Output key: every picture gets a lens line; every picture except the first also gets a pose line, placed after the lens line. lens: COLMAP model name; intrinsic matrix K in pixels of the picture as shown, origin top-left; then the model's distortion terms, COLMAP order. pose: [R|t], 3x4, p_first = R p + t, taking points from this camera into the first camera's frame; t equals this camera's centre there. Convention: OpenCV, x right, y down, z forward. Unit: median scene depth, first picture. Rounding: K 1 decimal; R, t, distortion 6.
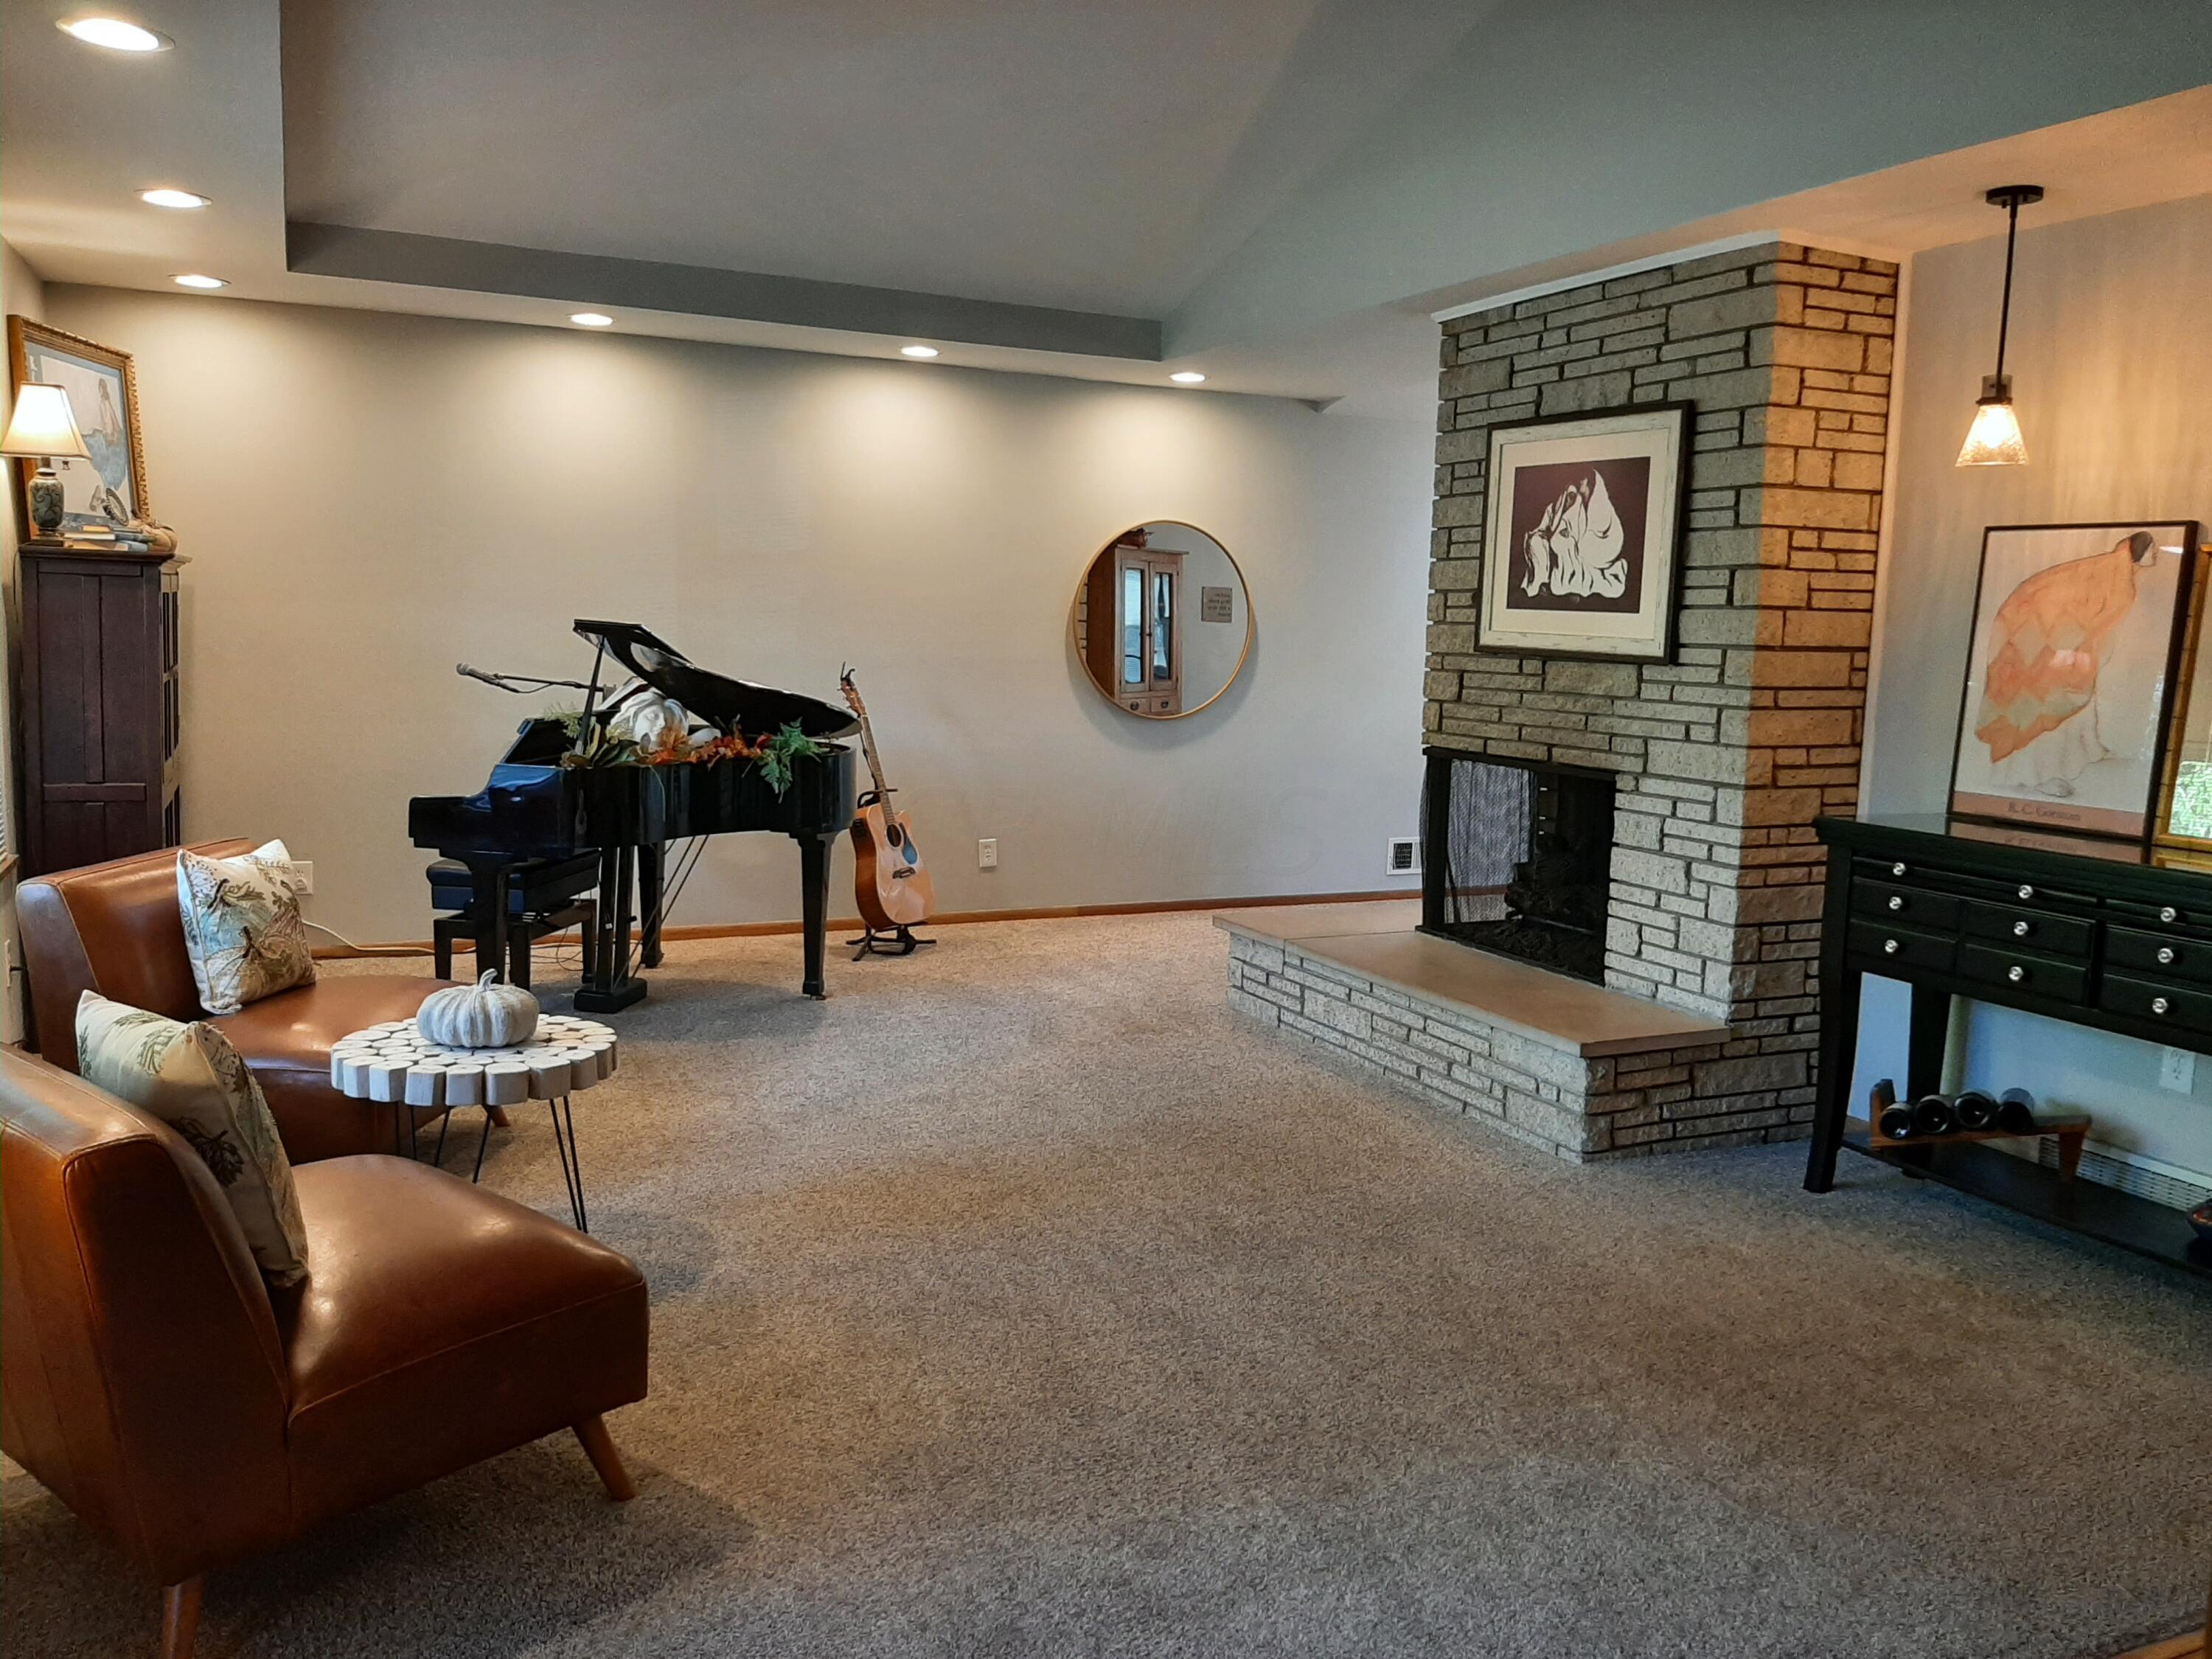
lens RADIAL K [[1665.0, 0, 1106.0], [0, 1665.0, 829.5], [0, 0, 1]] dist [0.041282, -0.087216]
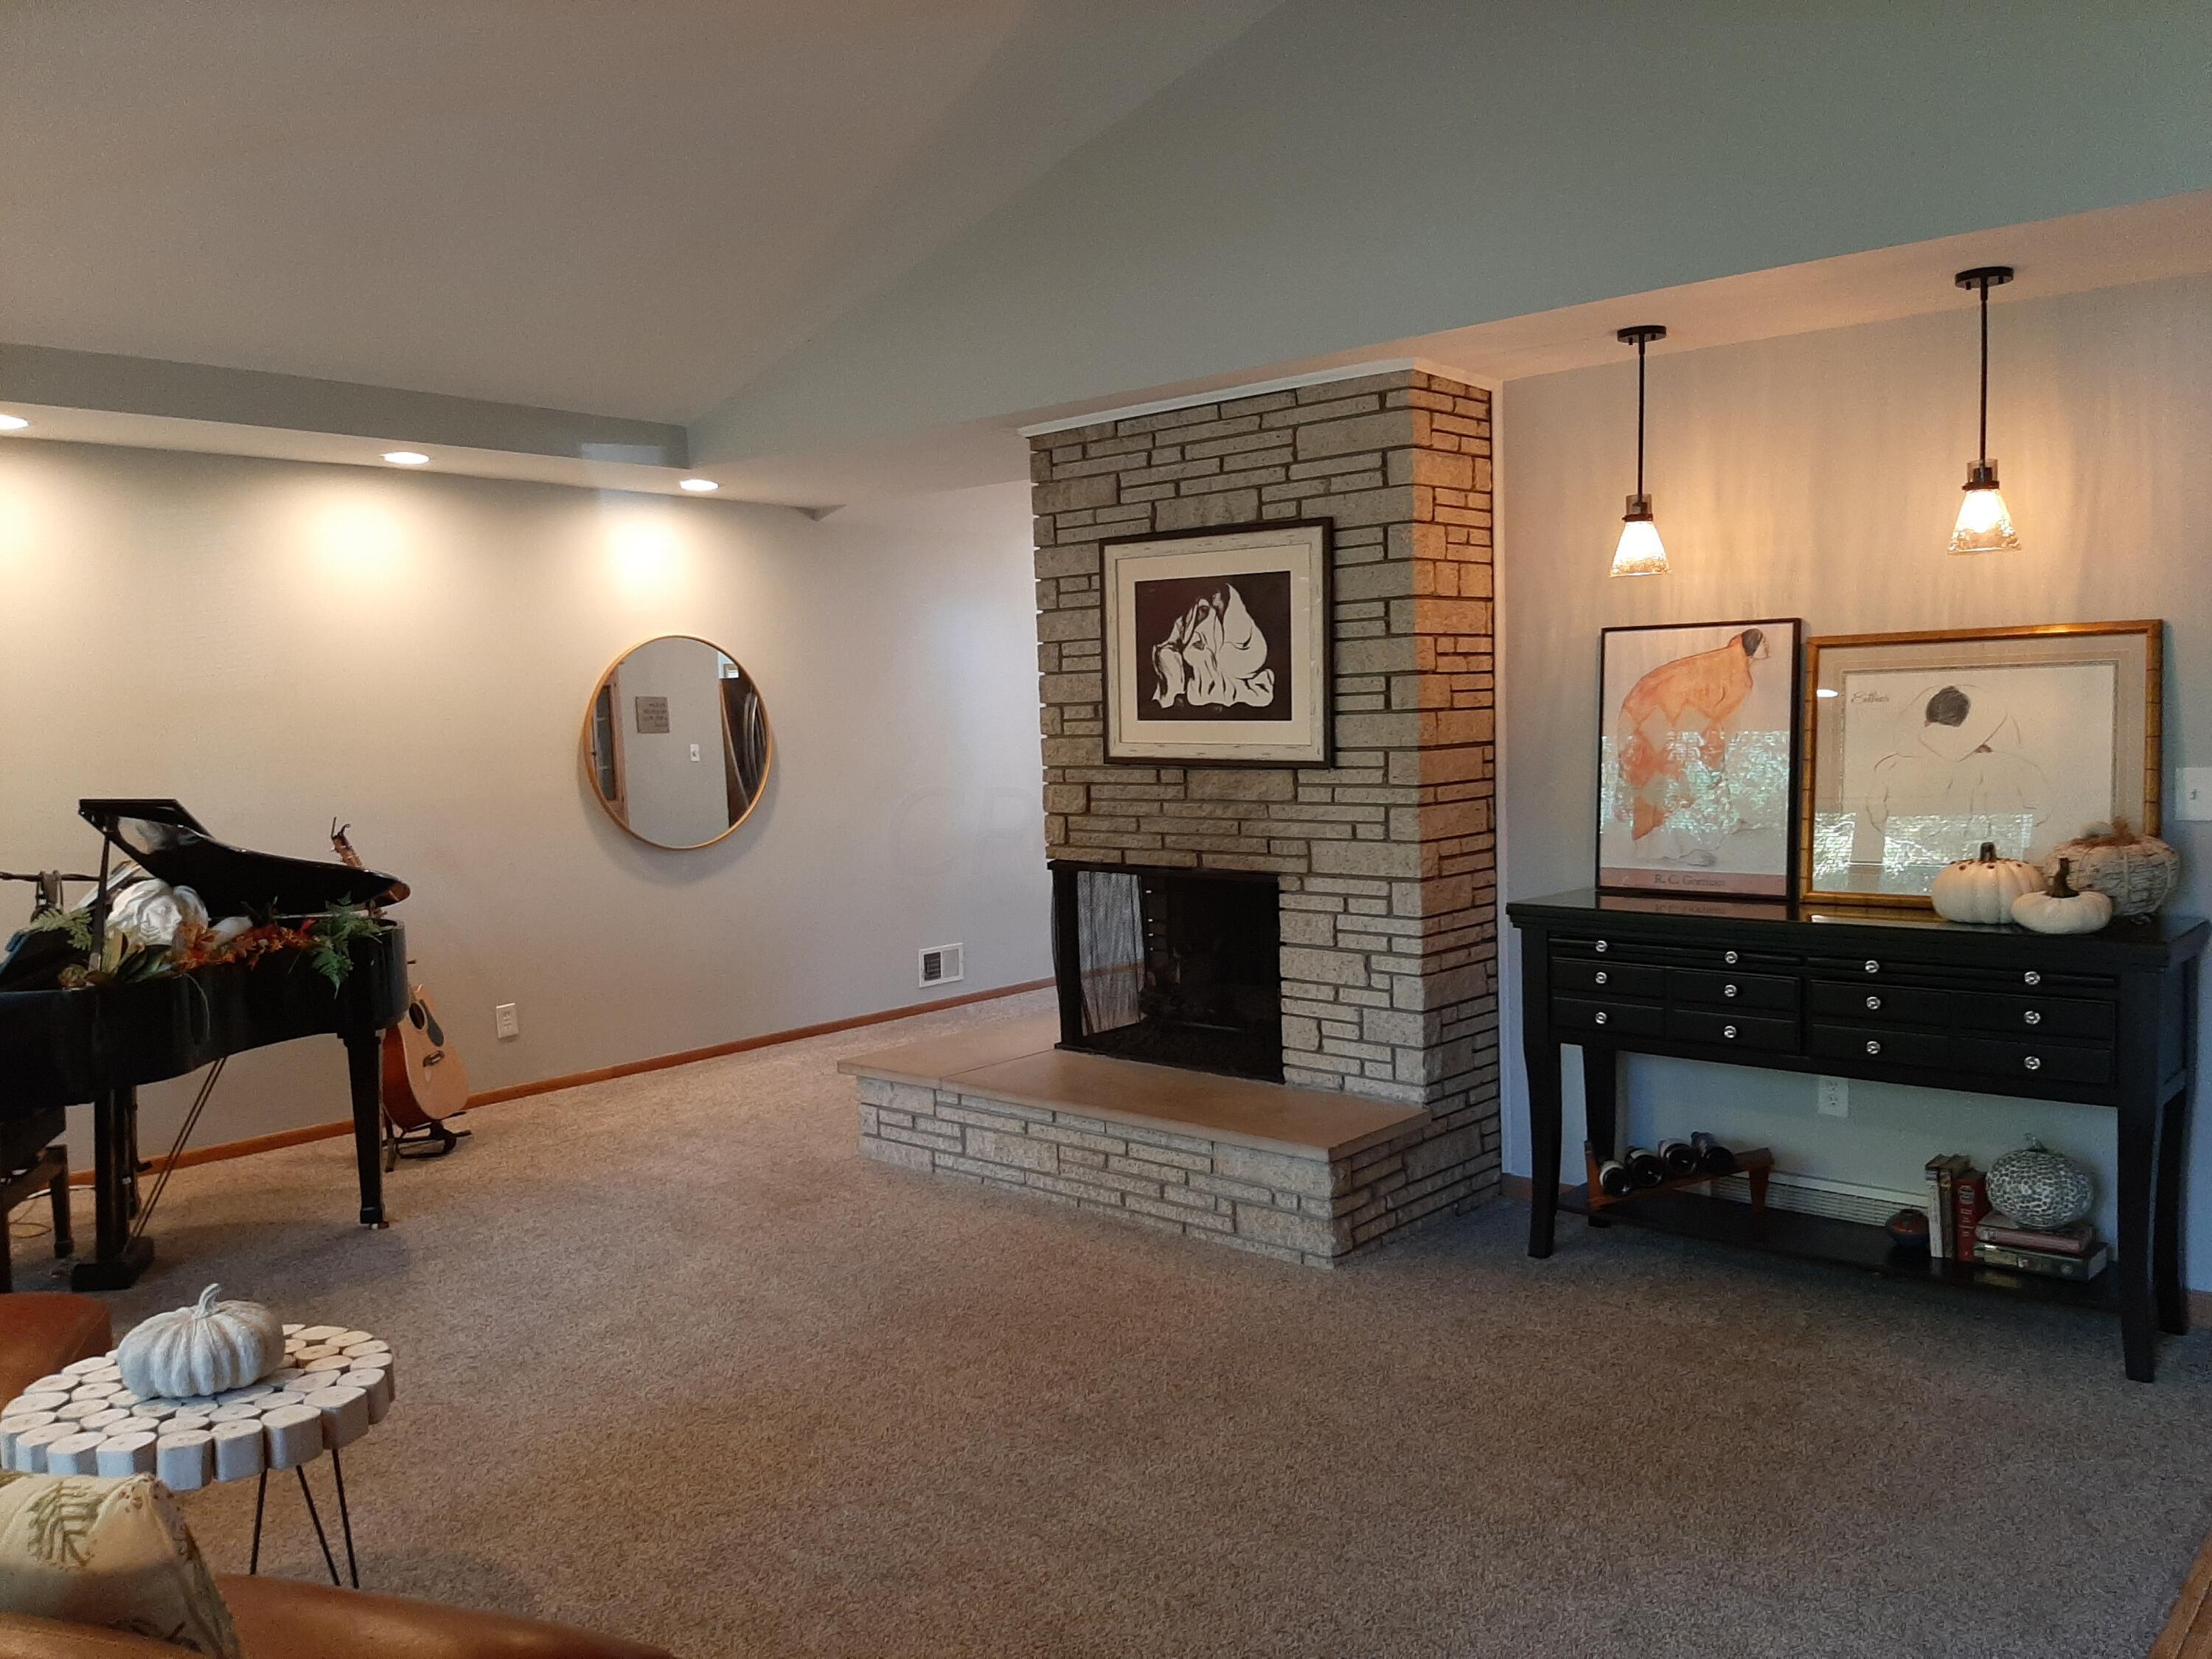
lens RADIAL K [[1671.0, 0, 1106.0], [0, 1671.0, 829.5], [0, 0, 1]] dist [0.136141, -0.299171]
pose [[0.918803, -0.079765, 0.386572, -0.199216], [0.101096, 0.994256, -0.035131, -0.038243], [-0.381550, 0.071359, 0.921590, 0.093419]]
